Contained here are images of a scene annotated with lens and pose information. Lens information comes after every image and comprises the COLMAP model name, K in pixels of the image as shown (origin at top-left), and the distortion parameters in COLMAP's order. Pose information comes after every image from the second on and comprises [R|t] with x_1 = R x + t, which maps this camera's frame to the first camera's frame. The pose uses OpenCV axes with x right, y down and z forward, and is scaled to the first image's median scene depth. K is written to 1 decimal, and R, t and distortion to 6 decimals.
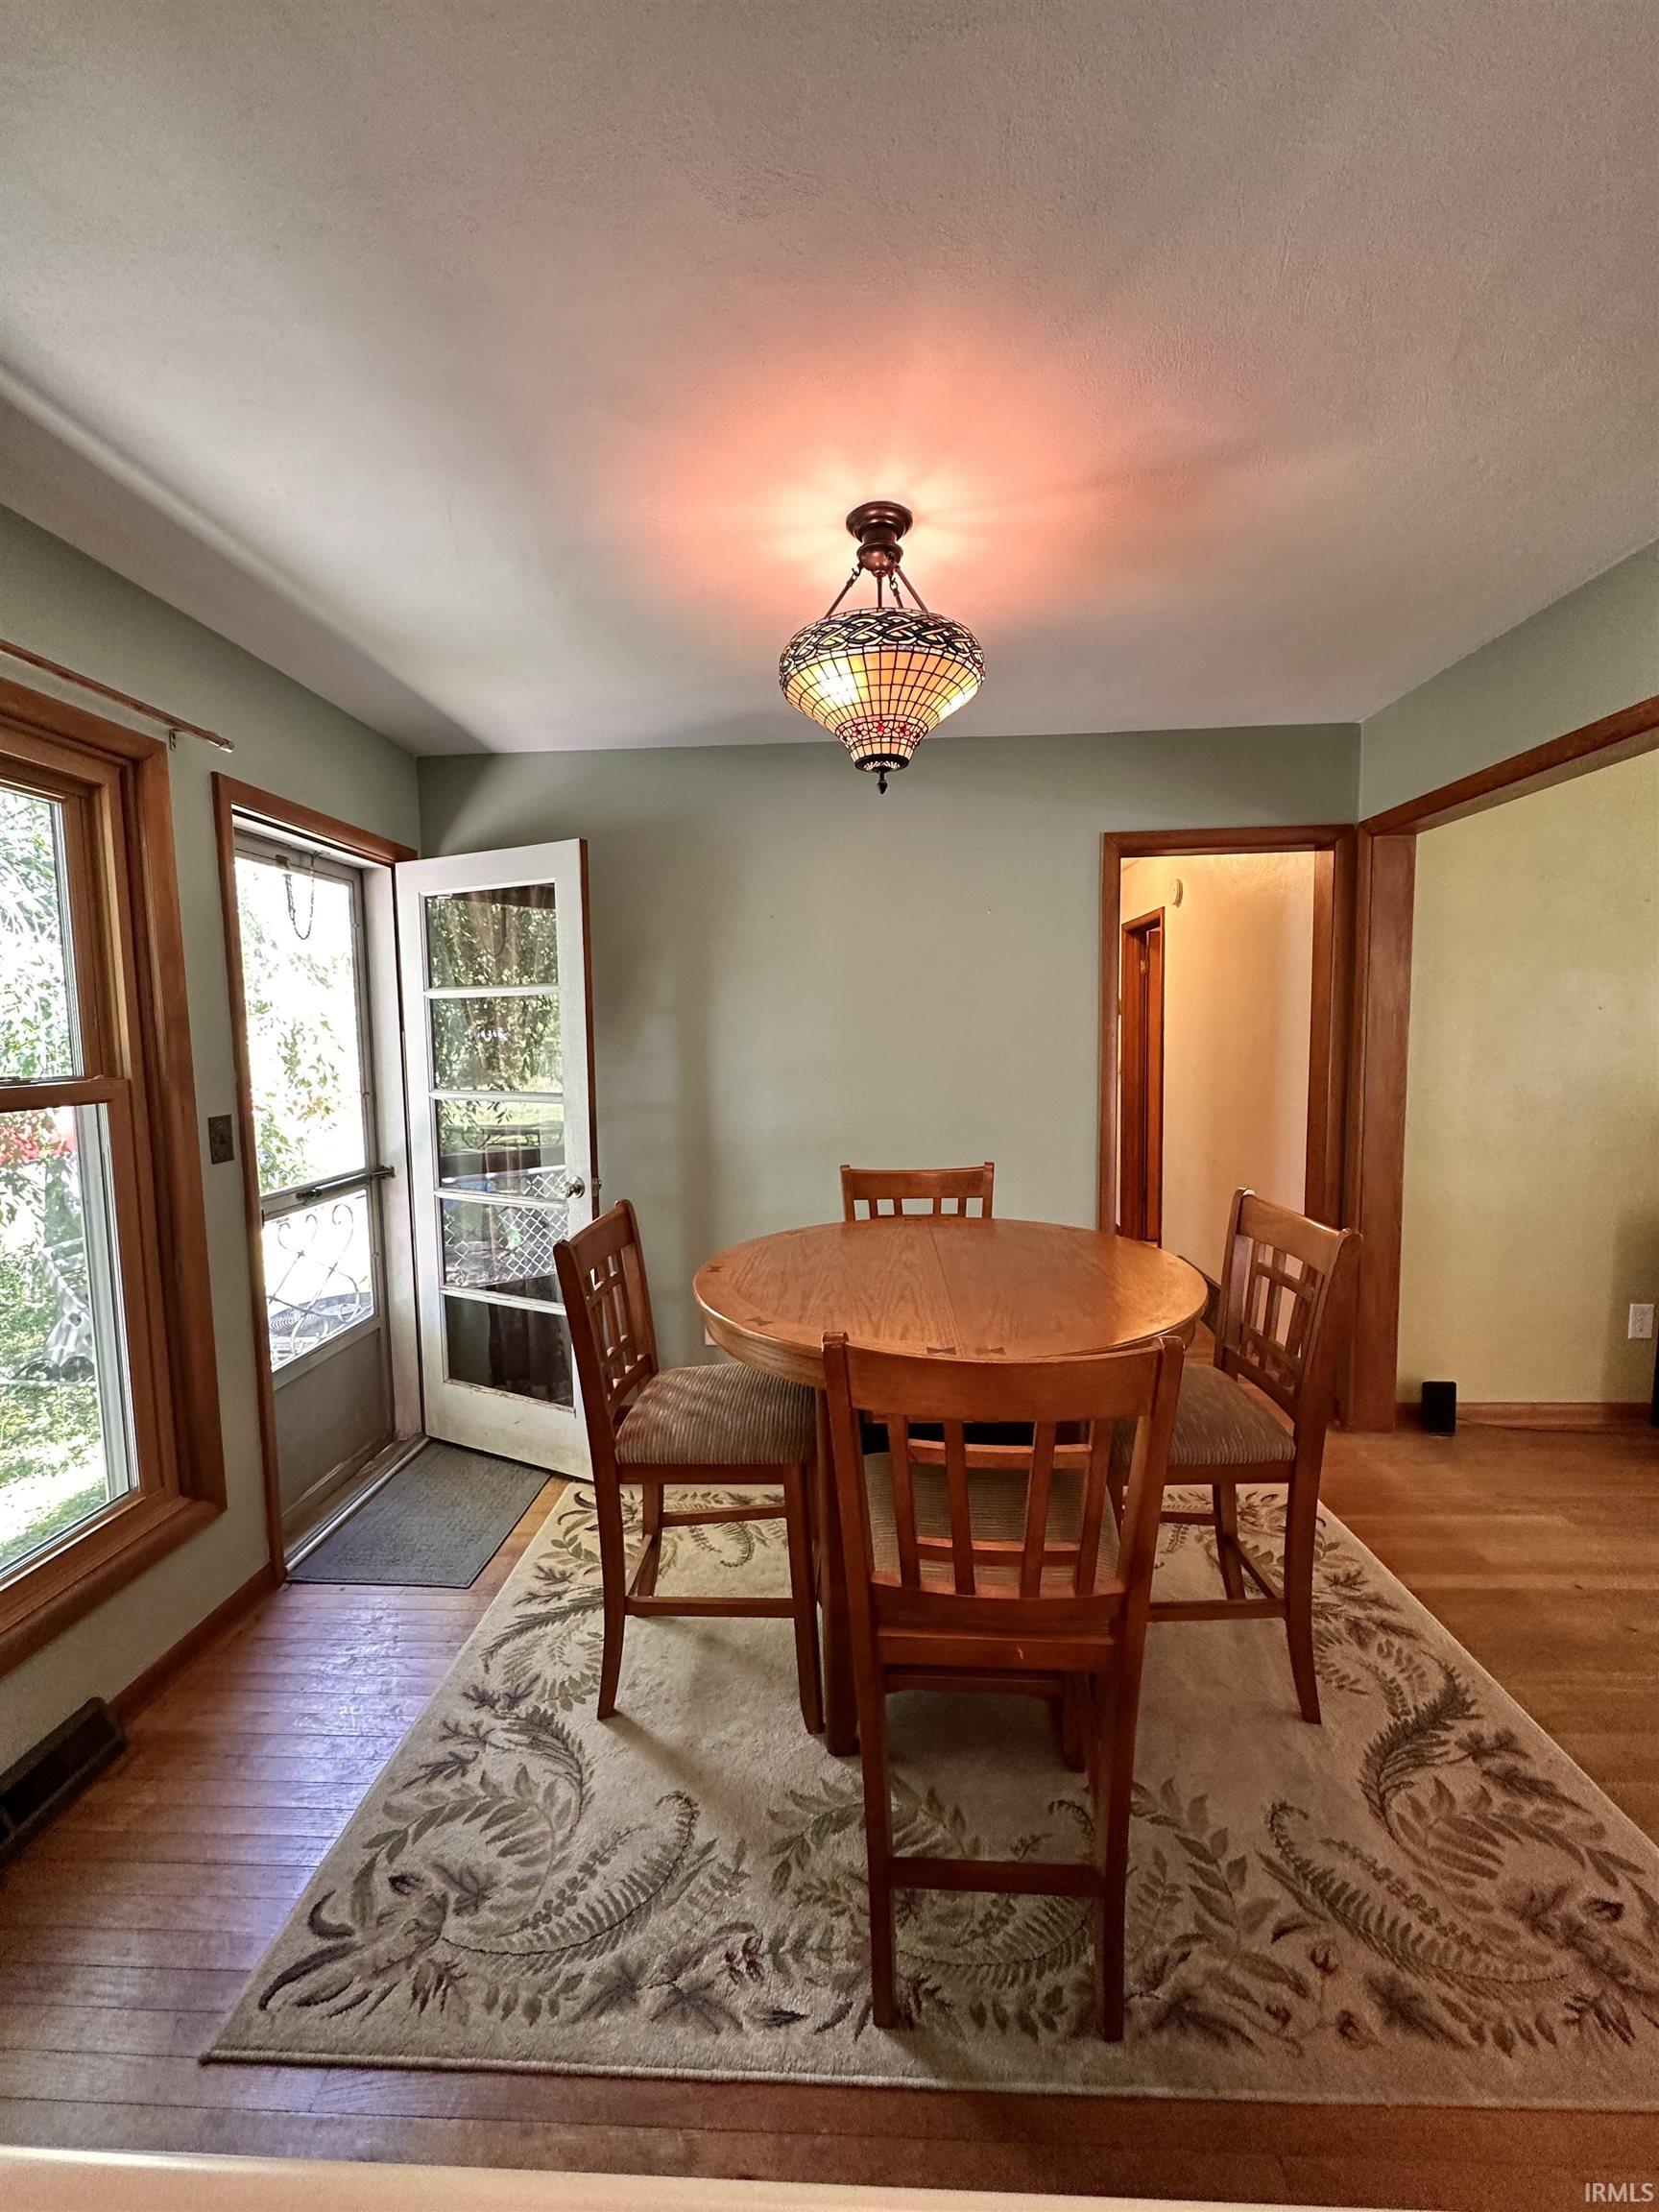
lens RADIAL K [[889.0, 0, 833.0], [0, 889.0, 1104.9], [0, 0, 1]] dist [-0.002559, 0.001293]
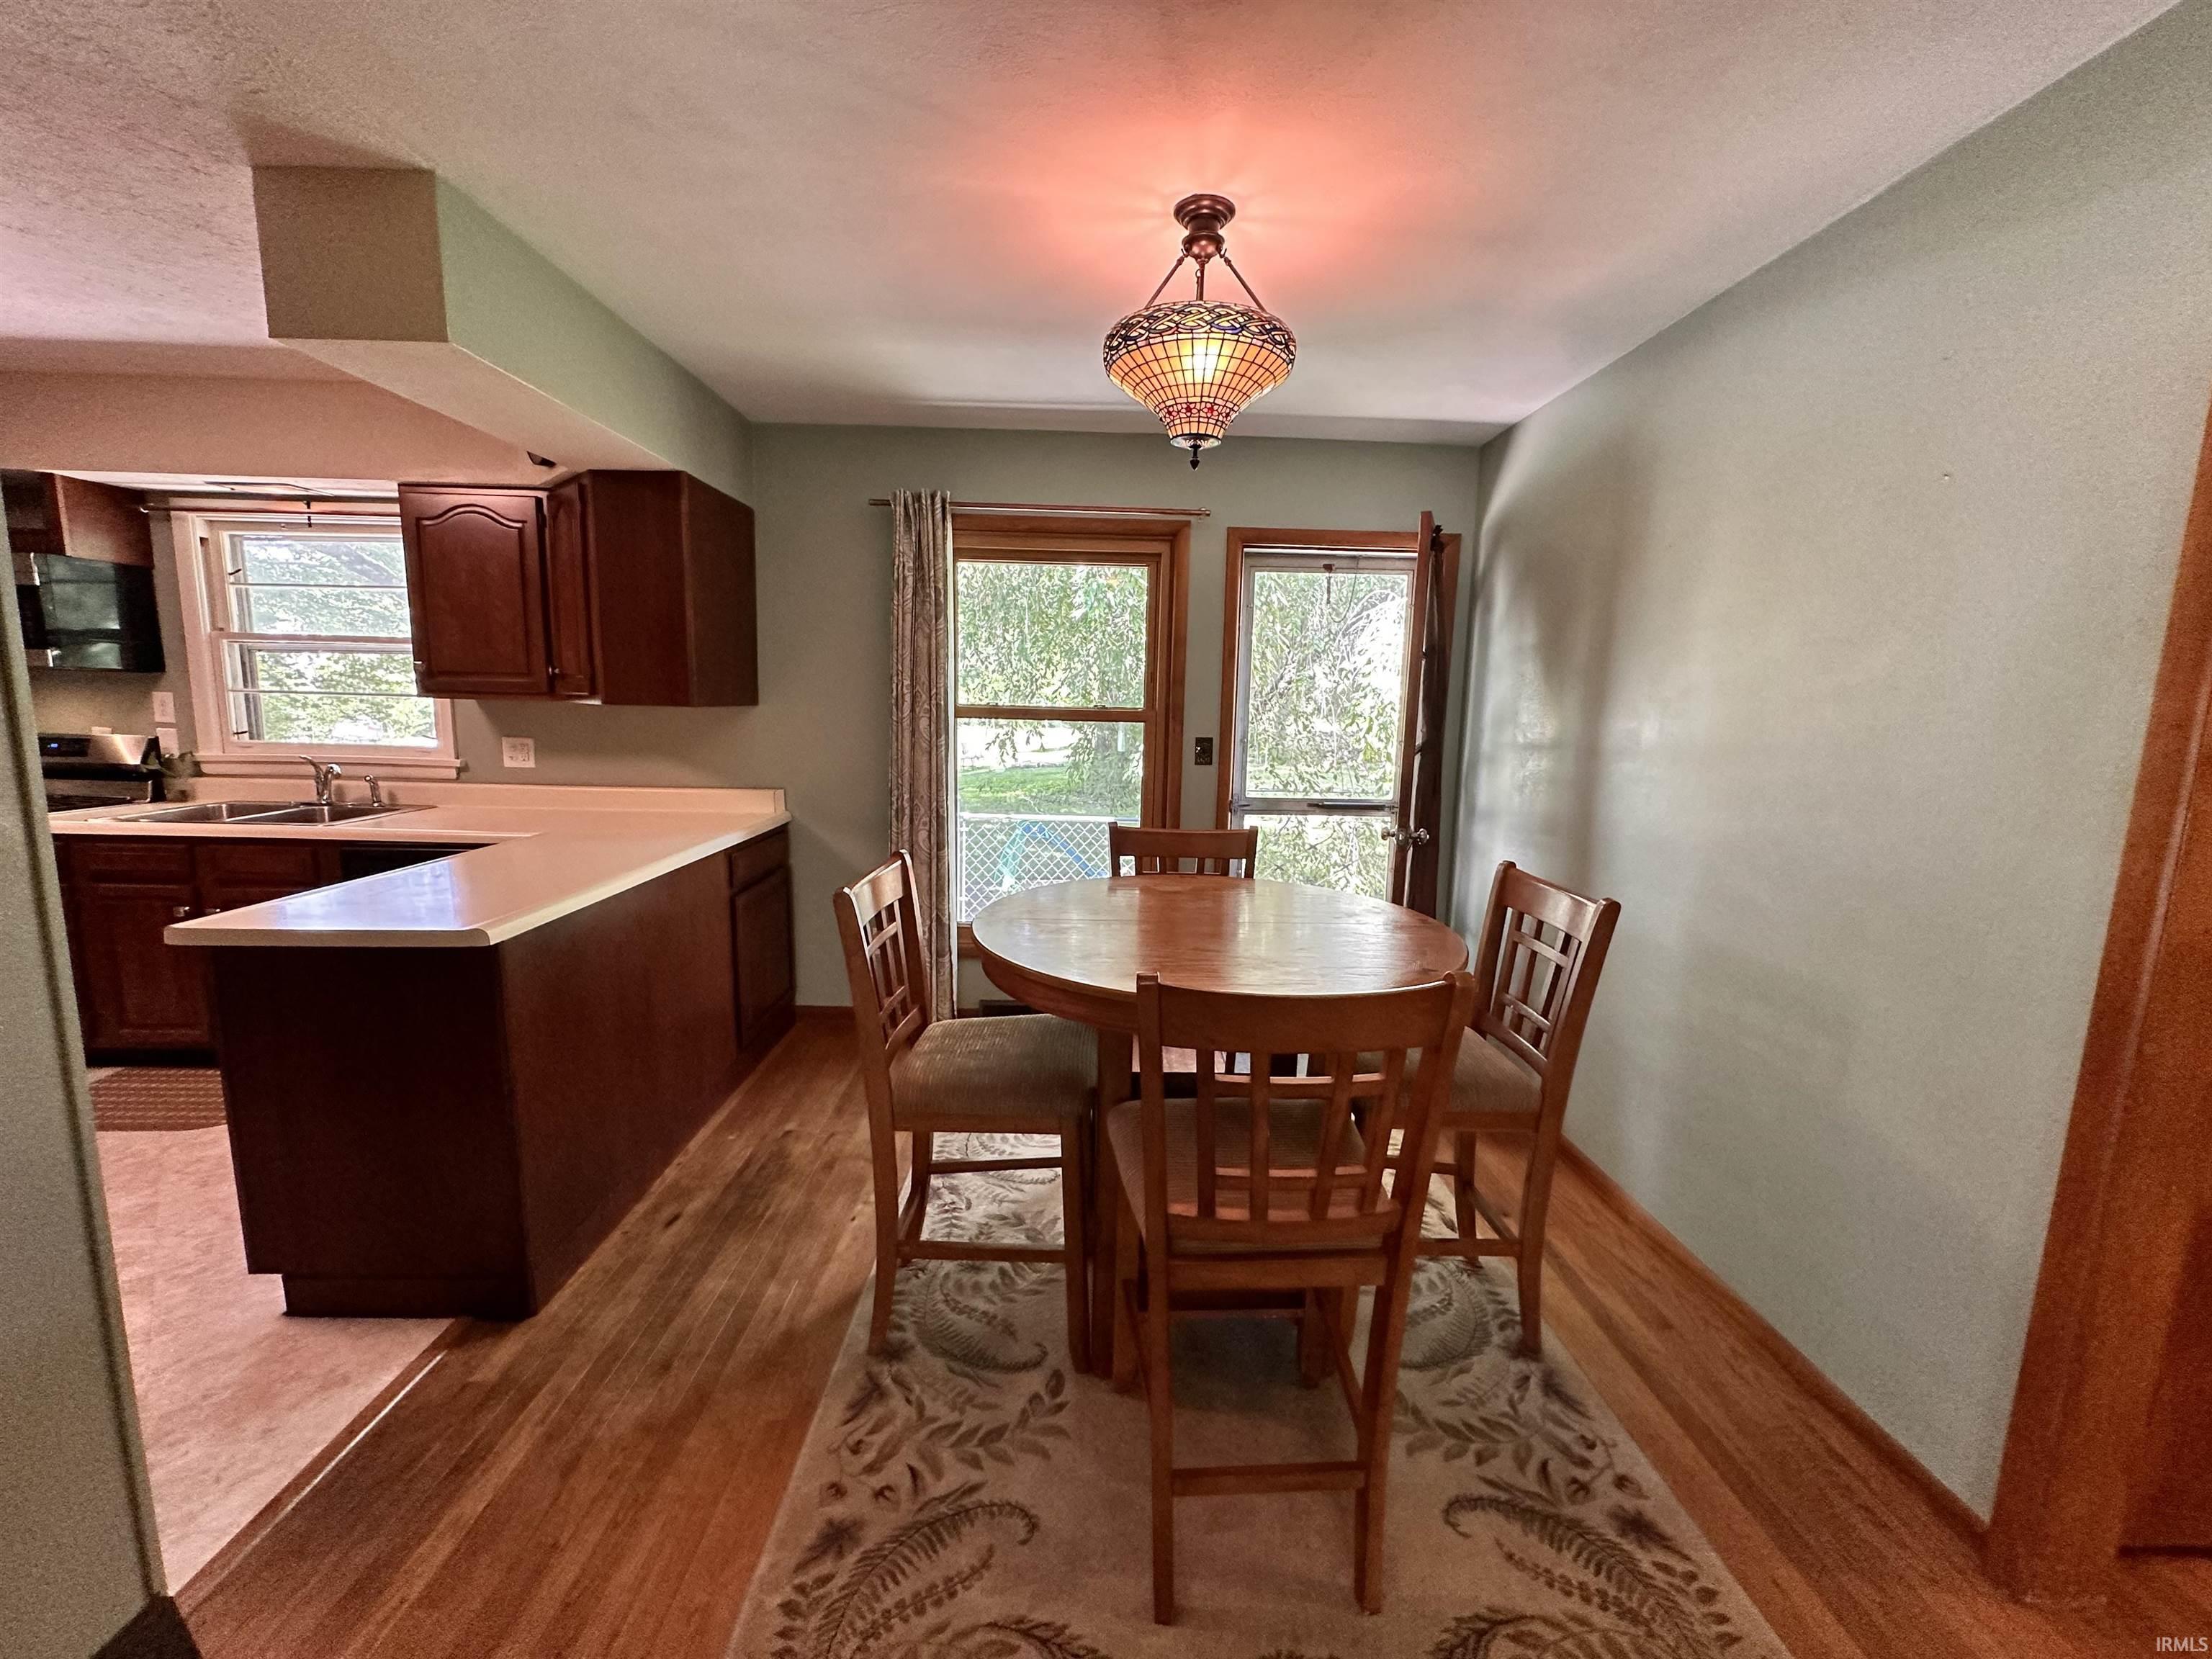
lens RADIAL K [[889.0, 0, 1109.8], [0, 889.0, 824.4], [0, 0, 1]] dist [-0.002559, 0.001293]
pose [[0.061630, 0.160880, -0.985048, 1.291032], [-0.107505, 0.982252, 0.153697, -0.086219], [0.992293, 0.096425, 0.077831, 0.917615]]
